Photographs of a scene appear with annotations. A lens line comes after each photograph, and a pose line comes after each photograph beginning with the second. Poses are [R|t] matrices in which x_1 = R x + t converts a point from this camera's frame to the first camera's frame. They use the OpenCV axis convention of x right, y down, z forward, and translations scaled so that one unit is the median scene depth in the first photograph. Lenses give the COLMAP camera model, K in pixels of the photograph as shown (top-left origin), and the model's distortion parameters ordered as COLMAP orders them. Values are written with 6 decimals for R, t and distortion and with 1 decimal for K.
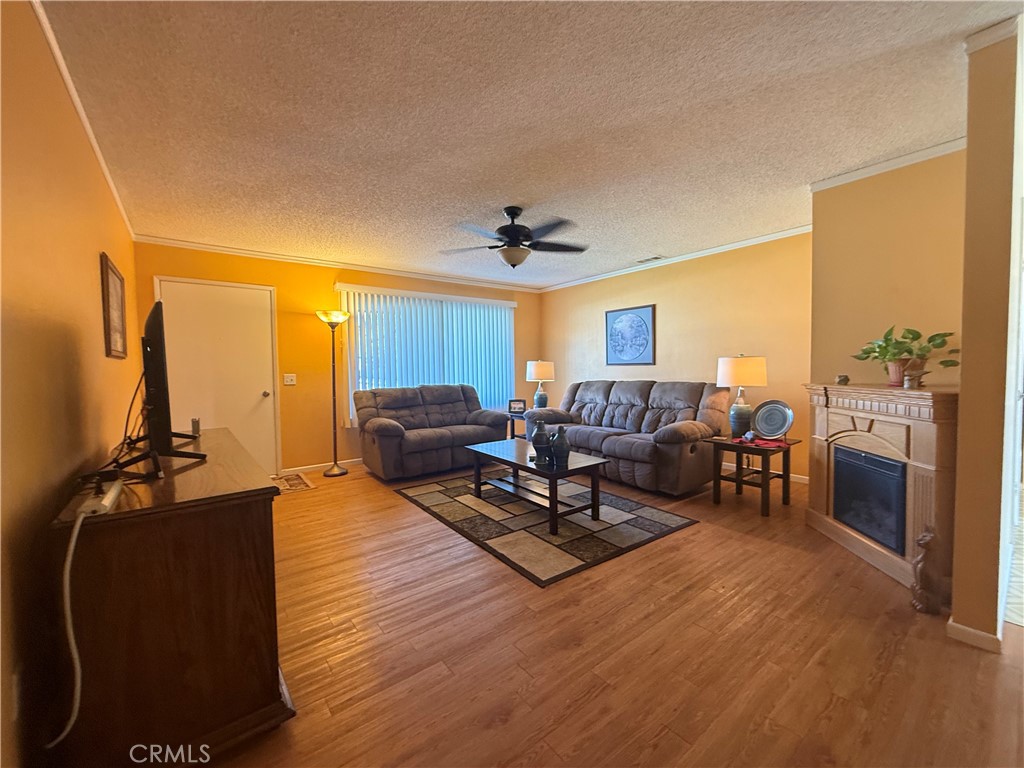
lens RADIAL K [[409.5, 0, 512.0], [0, 409.5, 384.0], [0, 0, 1]] dist [-0.001677, -0.000063]
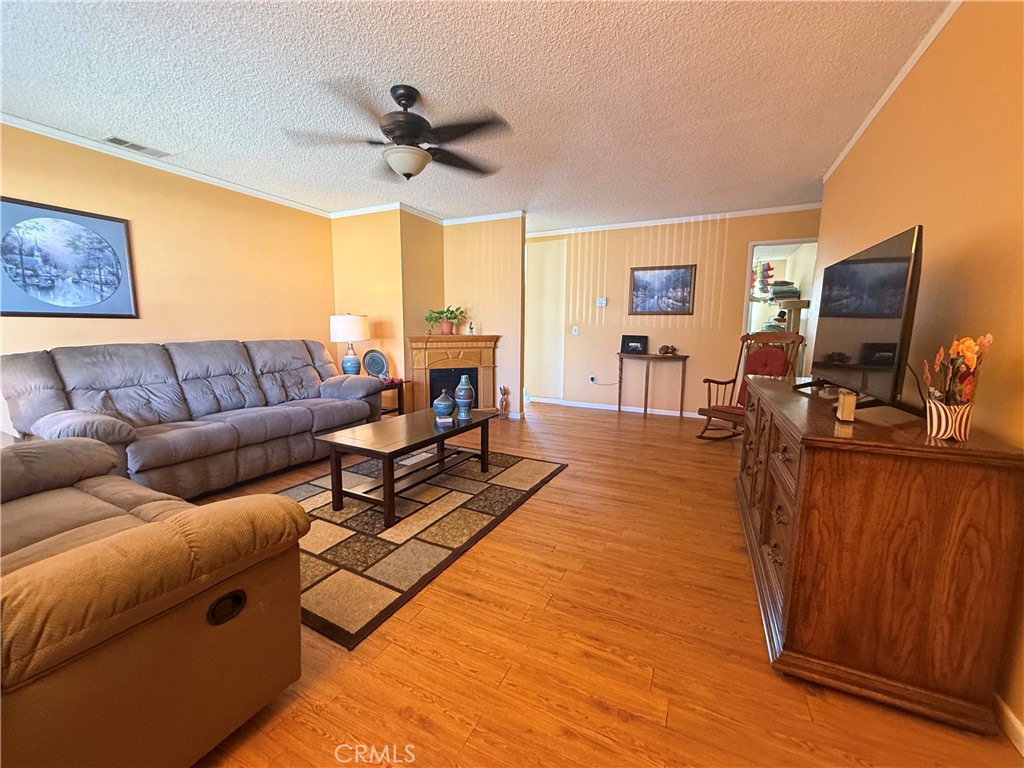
lens RADIAL K [[409.5, 0, 512.0], [0, 409.5, 384.0], [0, 0, 1]] dist [-0.001677, -0.000063]
pose [[-0.439772, -0.109515, 0.891407, -0.769549], [0.038386, 0.989339, 0.140484, -0.019473], [-0.897289, 0.095998, -0.430879, 1.194824]]
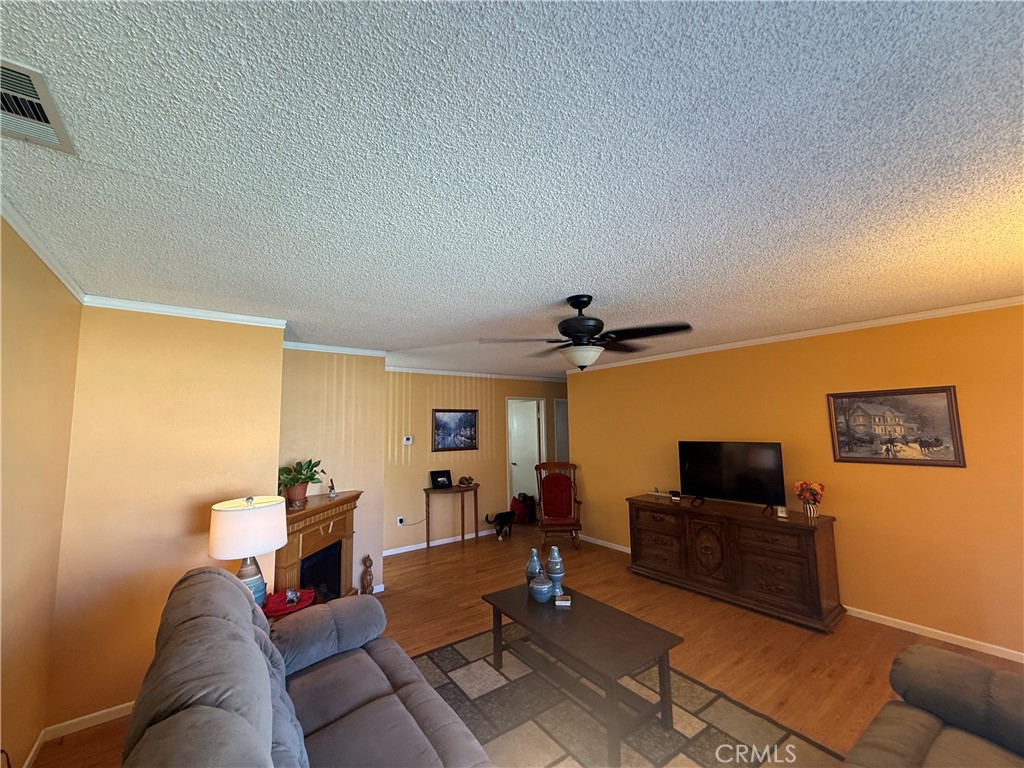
lens RADIAL K [[409.5, 0, 512.0], [0, 409.5, 384.0], [0, 0, 1]] dist [-0.001677, -0.000063]
pose [[-0.999297, 0.035641, 0.011593, 0.131343], [0.034901, 0.997660, -0.058787, -0.217301], [-0.013661, -0.058341, -0.998203, 1.800373]]
